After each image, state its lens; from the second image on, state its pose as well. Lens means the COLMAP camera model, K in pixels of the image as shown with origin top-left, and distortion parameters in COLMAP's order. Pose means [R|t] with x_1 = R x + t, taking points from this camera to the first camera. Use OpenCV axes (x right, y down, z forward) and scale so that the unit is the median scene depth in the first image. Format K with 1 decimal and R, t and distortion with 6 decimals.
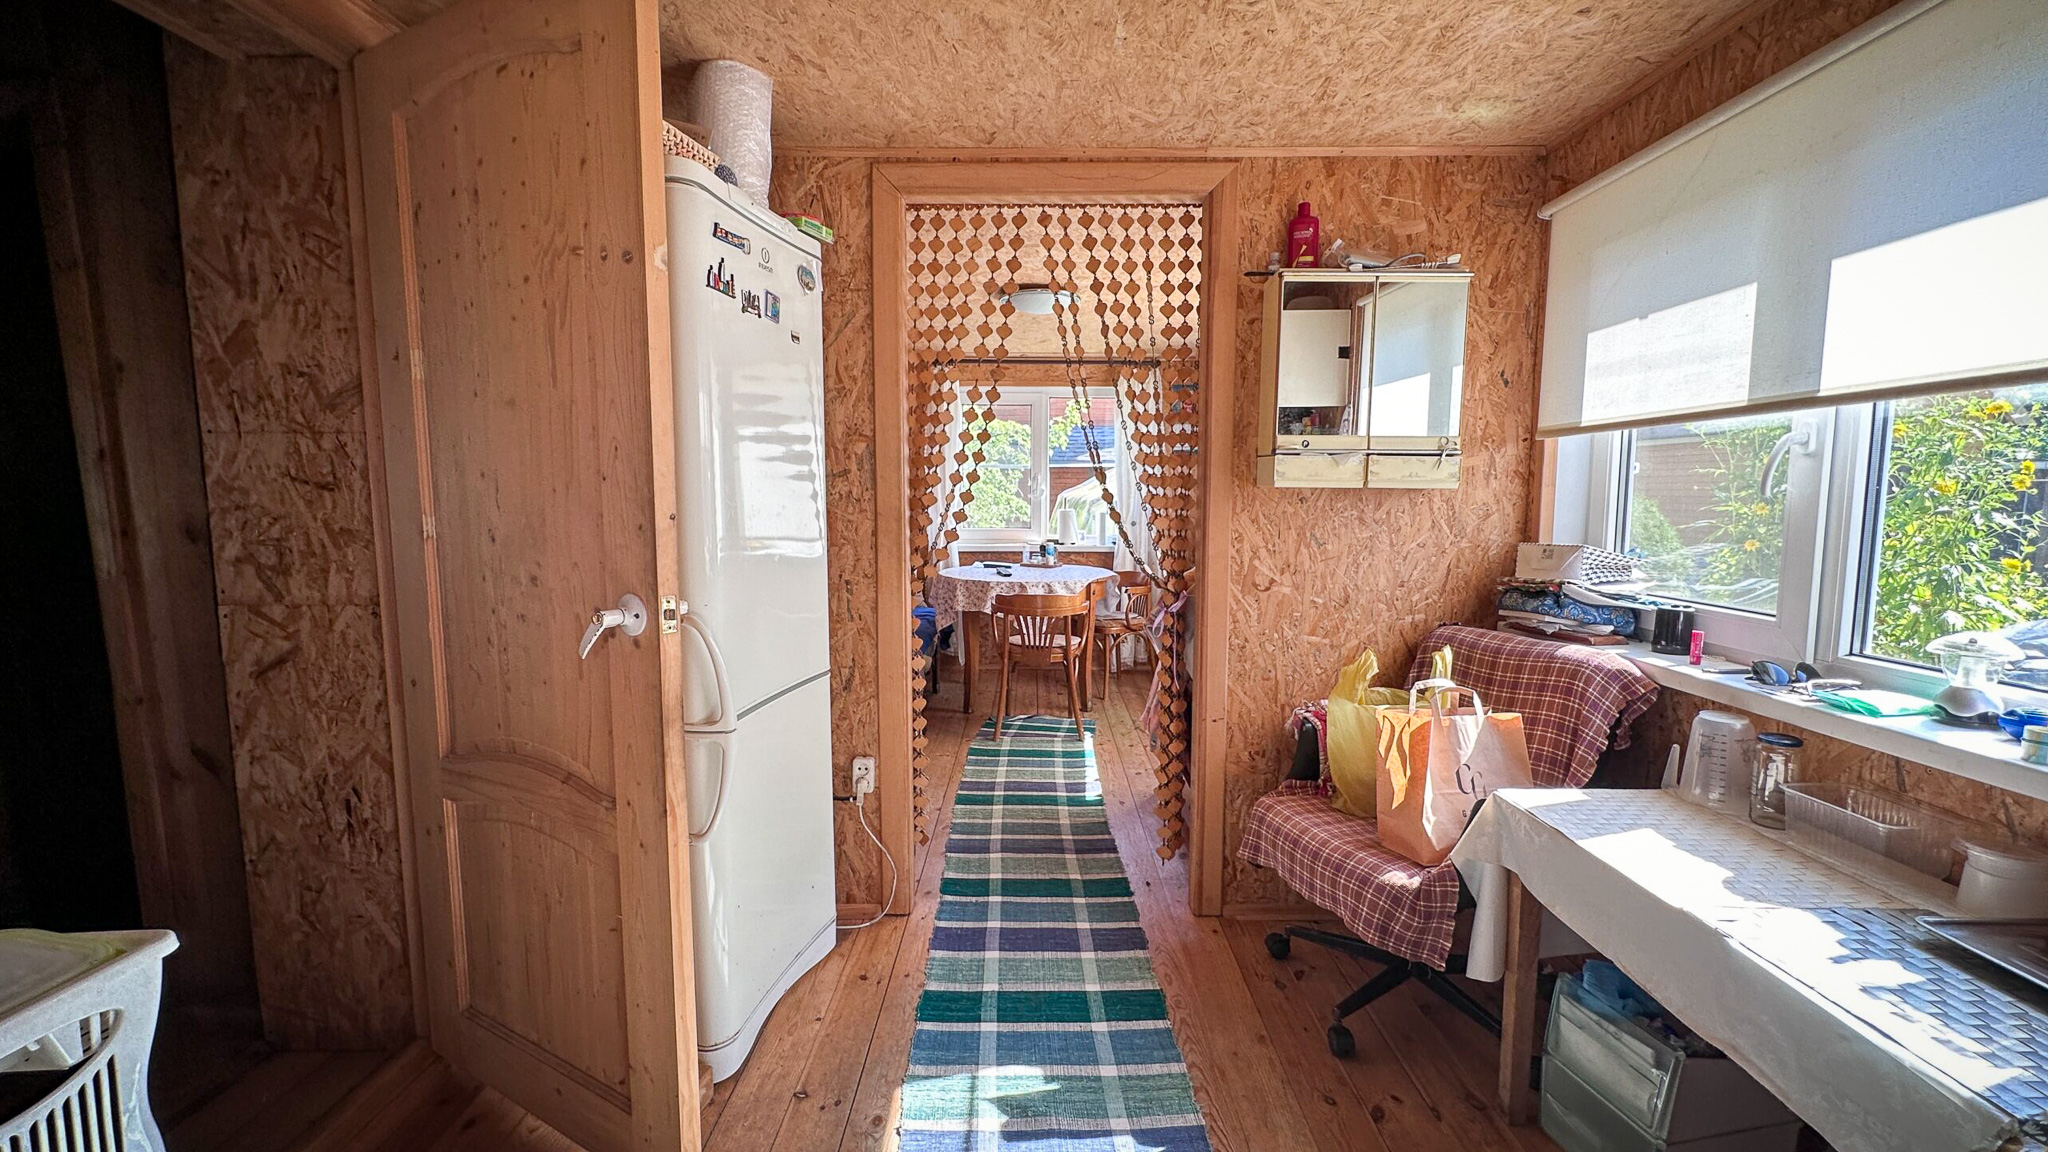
lens RADIAL K [[821.1, 0, 1024.0], [0, 821.1, 576.0], [0, 0, 1]] dist [-0.010629, -0.000124]
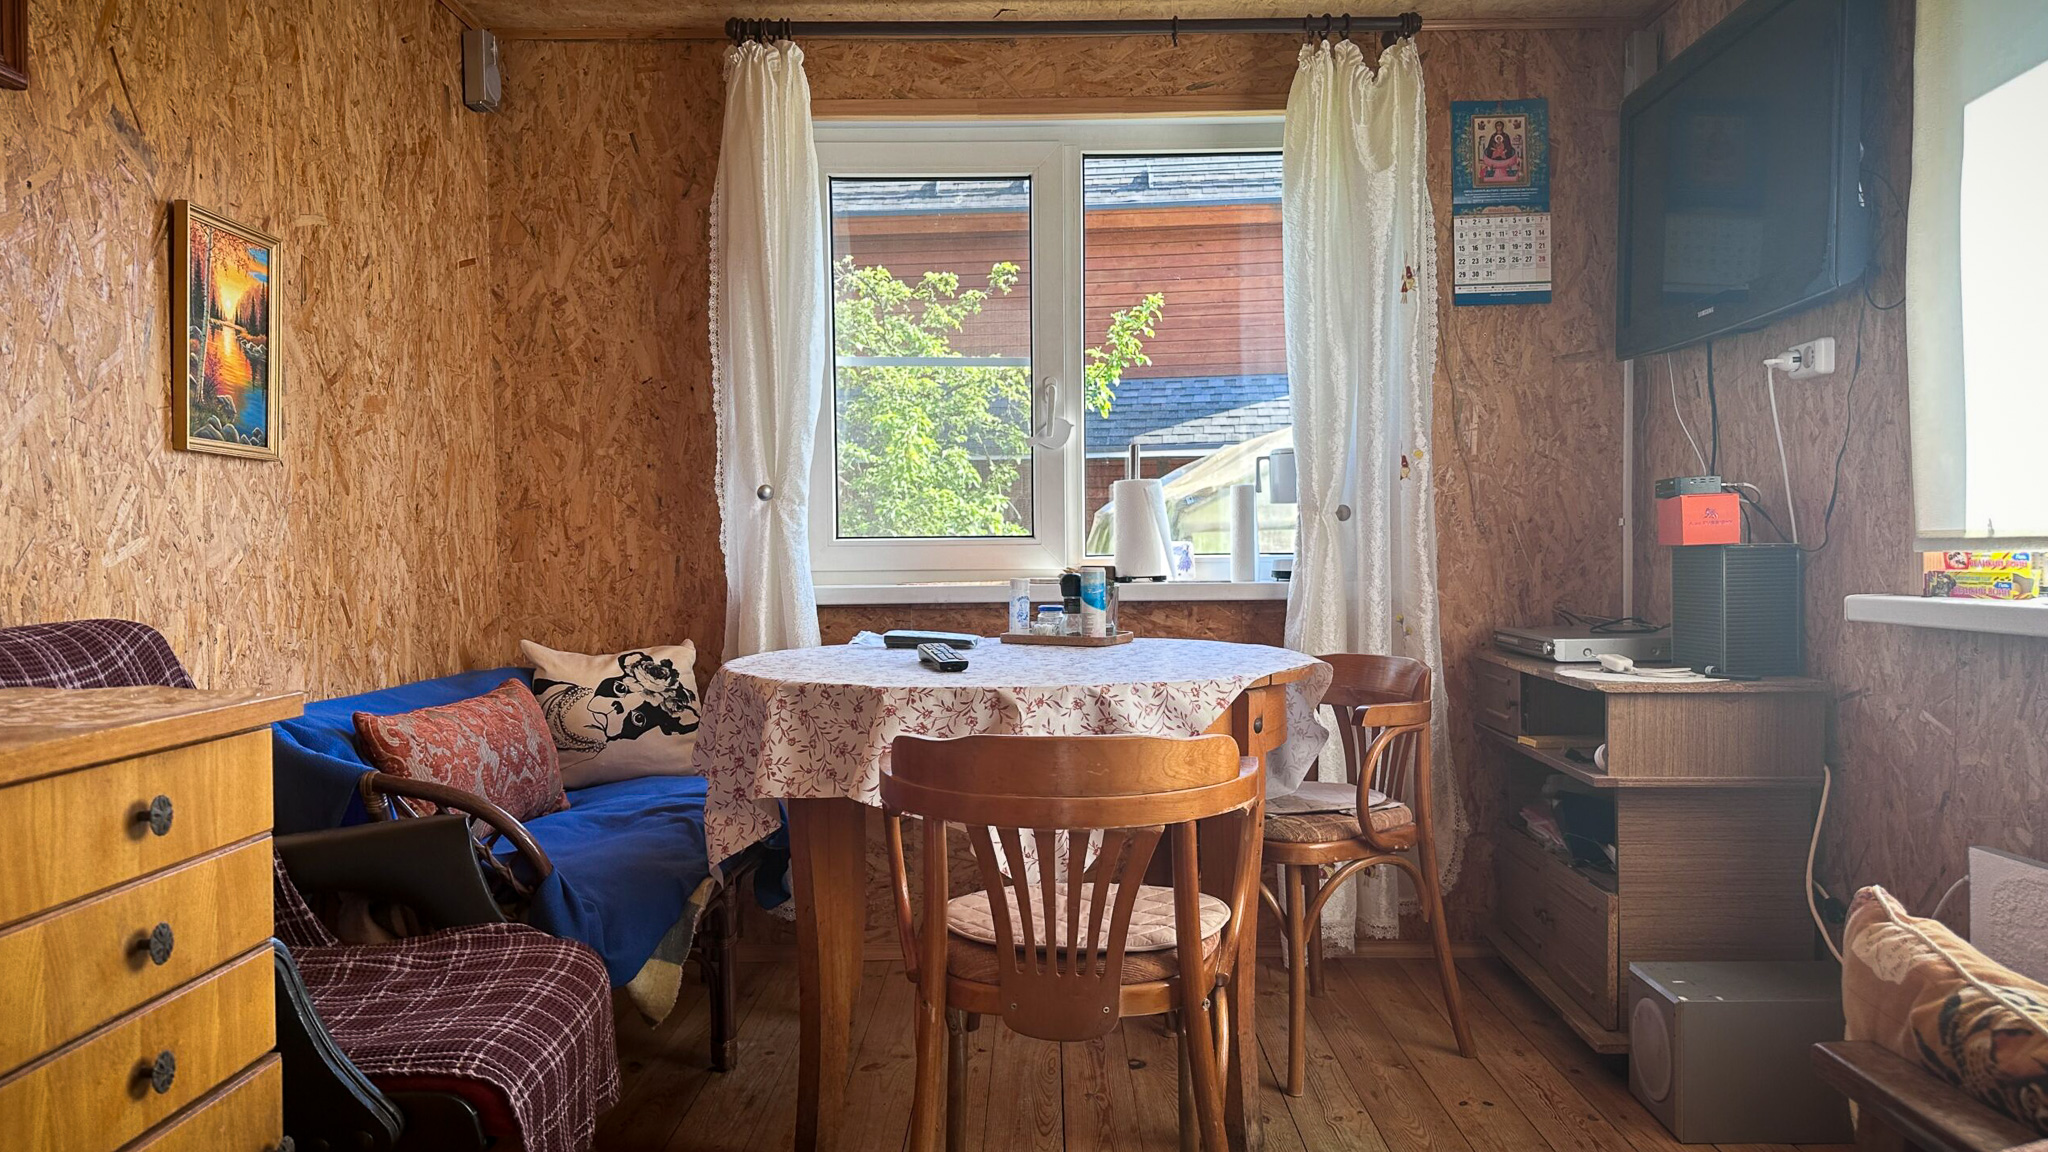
lens RADIAL K [[1480.3, 0, 1024.0], [0, 1480.3, 576.0], [0, 0, 1]] dist [0.001033, 0.000088]
pose [[0.999931, -0.011675, -0.001561, 0.006046], [0.011515, 0.996789, -0.079241, 0.008021], [0.002481, 0.079217, 0.996854, 0.454279]]
